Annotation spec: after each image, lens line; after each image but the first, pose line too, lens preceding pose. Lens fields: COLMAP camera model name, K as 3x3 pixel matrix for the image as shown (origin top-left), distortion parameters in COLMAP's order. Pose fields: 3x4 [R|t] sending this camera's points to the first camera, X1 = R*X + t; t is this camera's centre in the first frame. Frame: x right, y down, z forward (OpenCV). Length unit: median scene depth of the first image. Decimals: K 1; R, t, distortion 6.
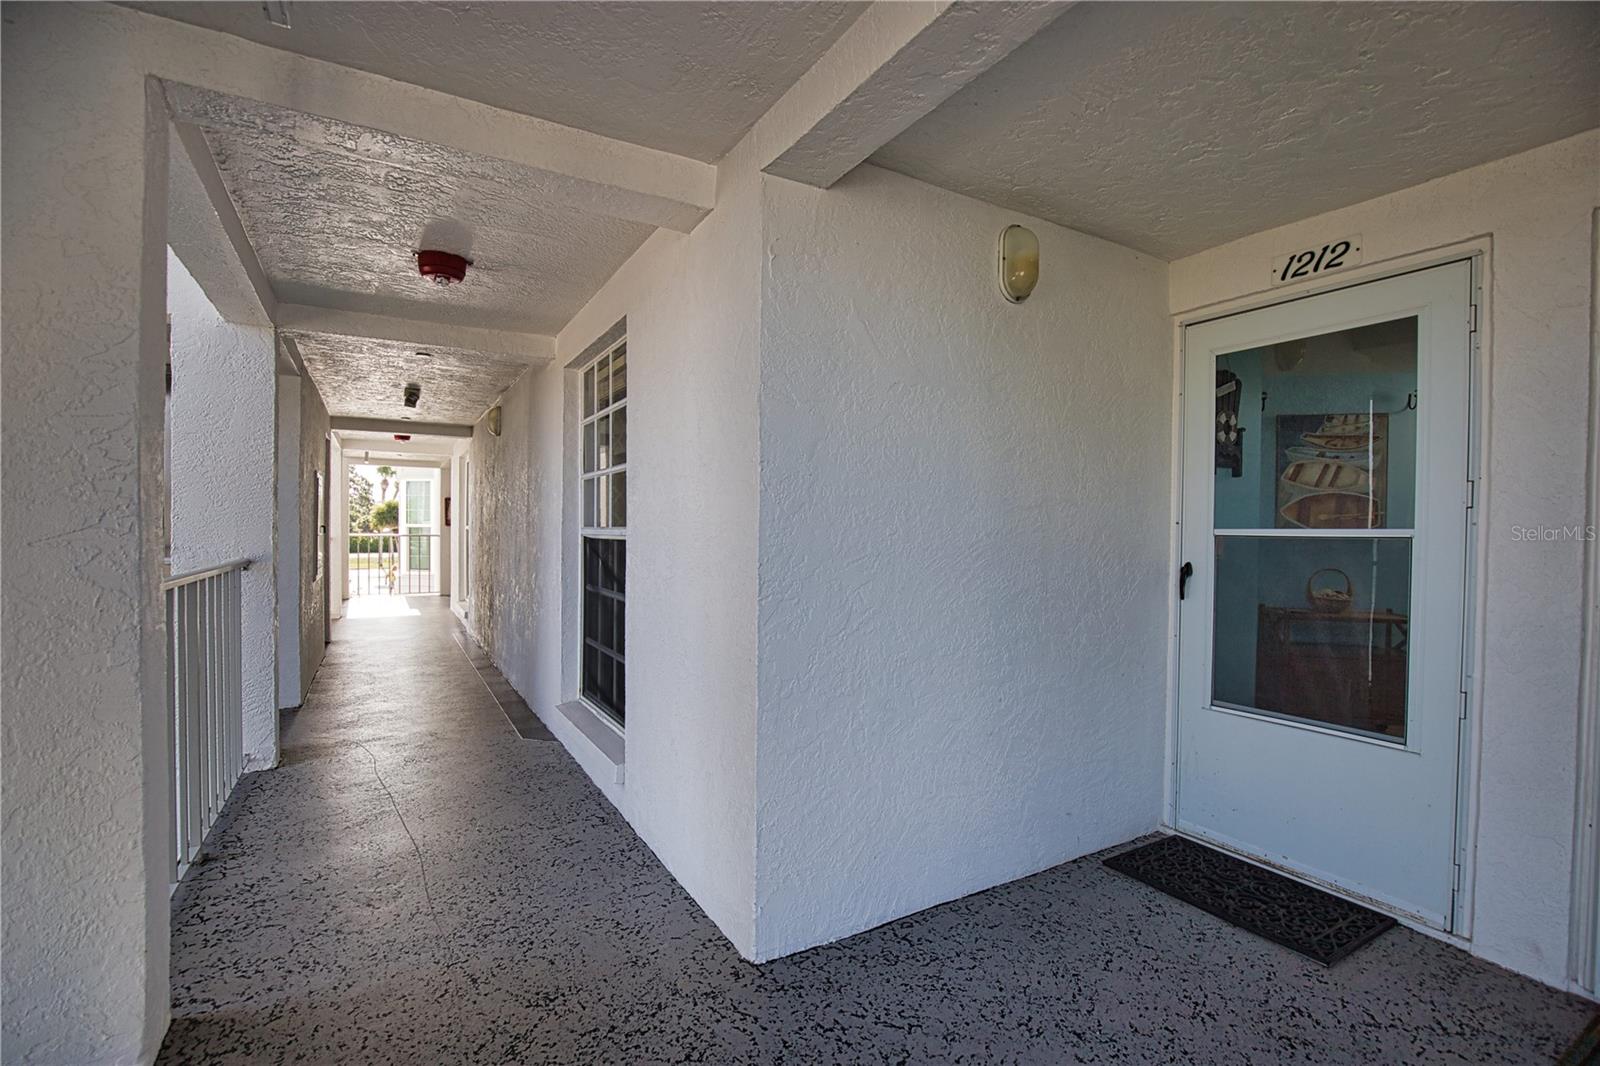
lens RADIAL K [[740.0, 0, 807.5], [0, 740.0, 538.3], [0, 0, 1]] dist [-0.021609, 0.001592]
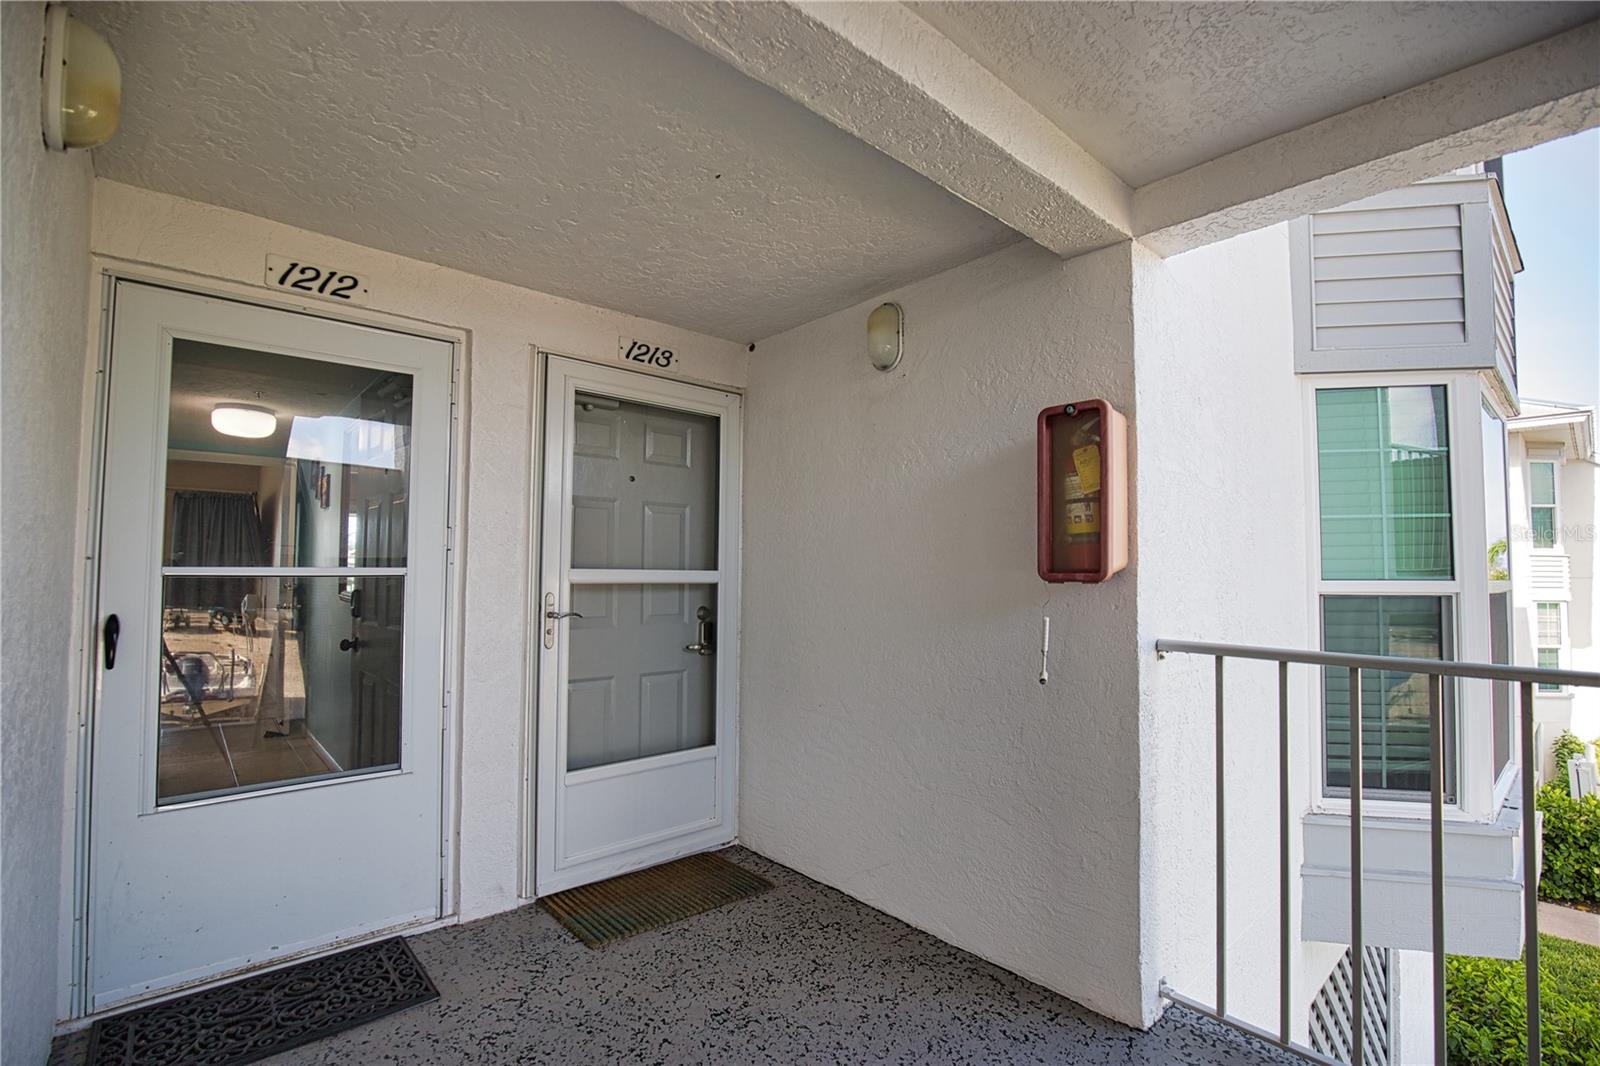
lens RADIAL K [[740.0, 0, 807.5], [0, 740.0, 538.3], [0, 0, 1]] dist [-0.021609, 0.001592]
pose [[-0.195328, 0.030458, 0.980265, -0.342331], [0.004982, 0.999536, -0.030064, -0.018888], [-0.980725, -0.000988, -0.195389, 0.579112]]
